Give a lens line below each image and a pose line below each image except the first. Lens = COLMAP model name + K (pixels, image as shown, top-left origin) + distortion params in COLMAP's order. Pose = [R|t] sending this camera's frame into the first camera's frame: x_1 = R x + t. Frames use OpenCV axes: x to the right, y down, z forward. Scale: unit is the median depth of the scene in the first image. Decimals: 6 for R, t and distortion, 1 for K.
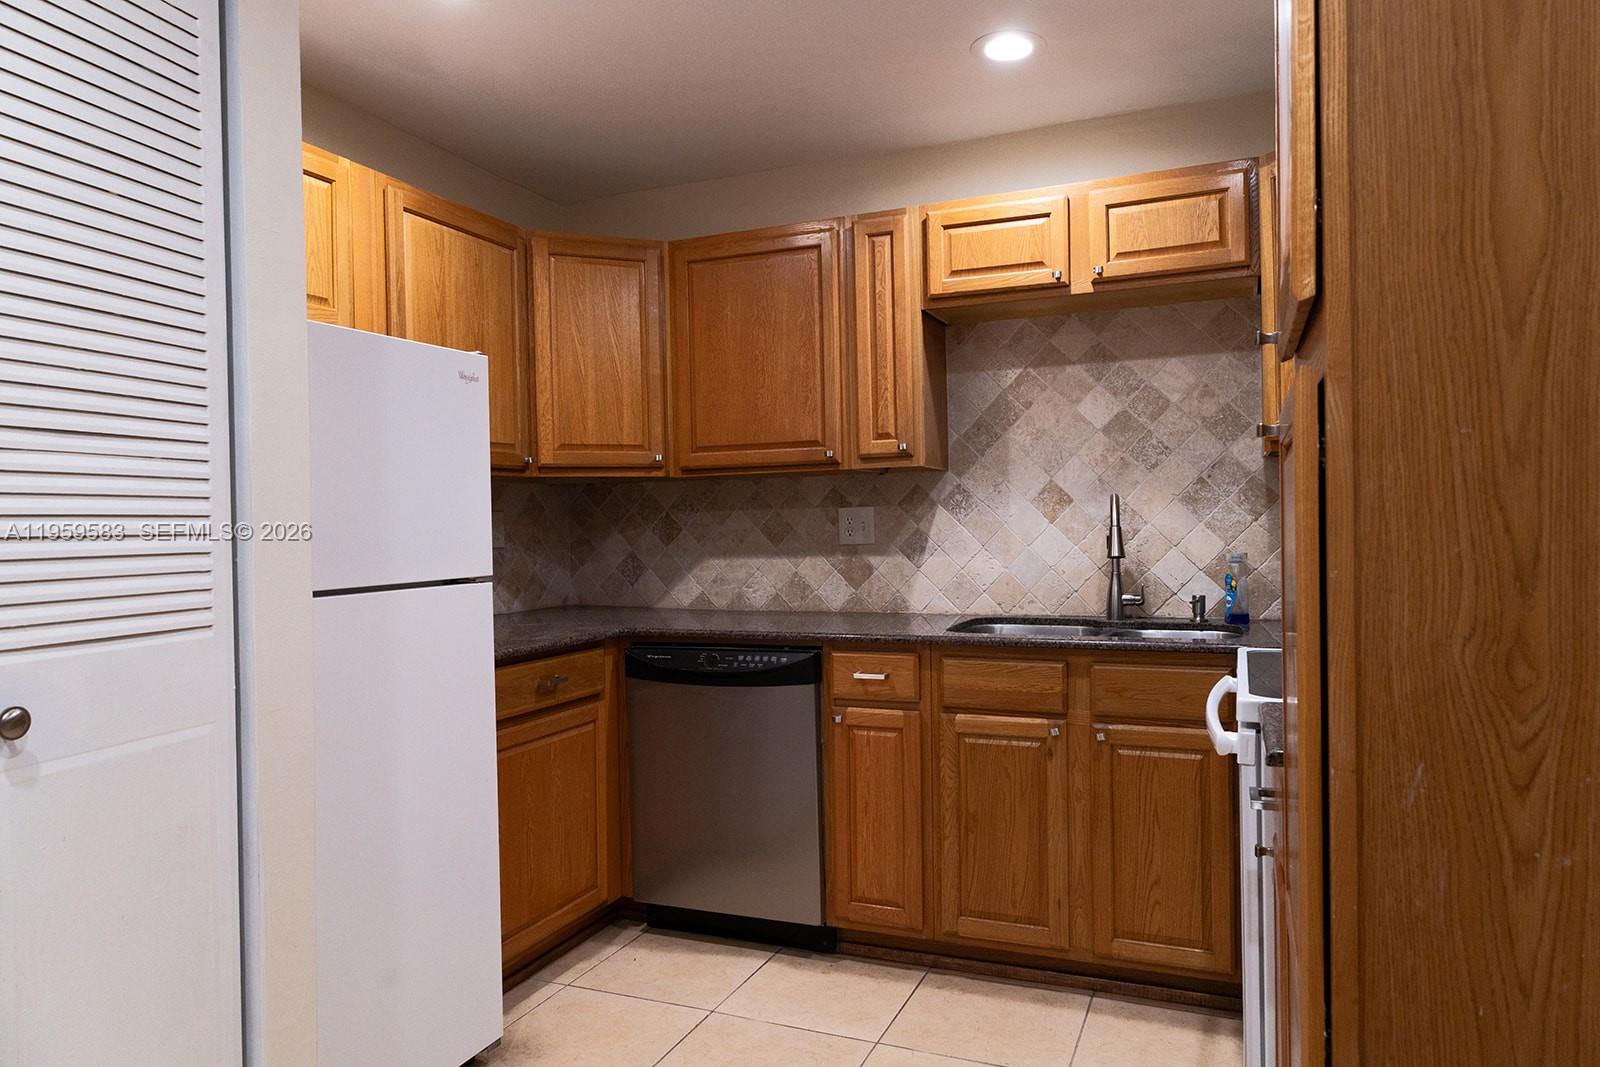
lens RADIAL K [[1047.5, 0, 812.4], [0, 1047.5, 534.5], [0, 0, 1]] dist [0.005665, 0.001431]
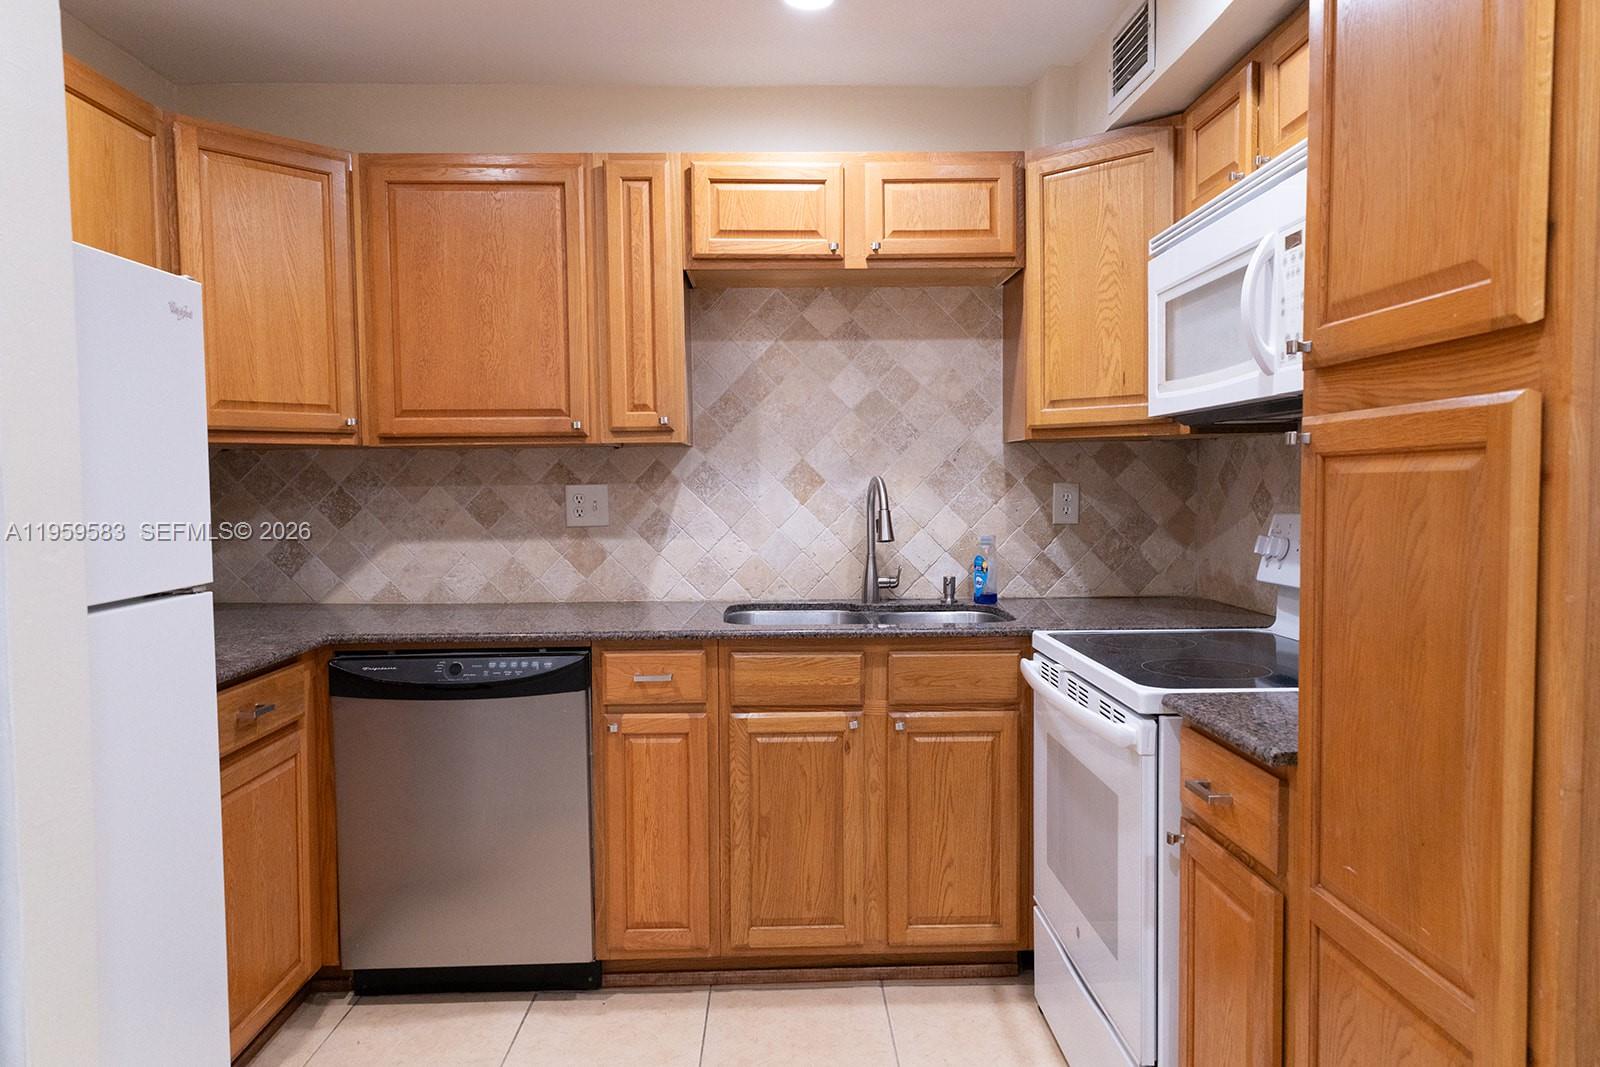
lens RADIAL K [[1062.6, 0, 800.0], [0, 1062.6, 533.5], [0, 0, 1]] dist [0.007637, 0.004860]
pose [[0.912015, -0.009314, 0.410052, -0.186904], [-0.004787, 0.999432, 0.033348, -0.017685], [-0.410130, -0.032377, 0.911452, 0.115173]]
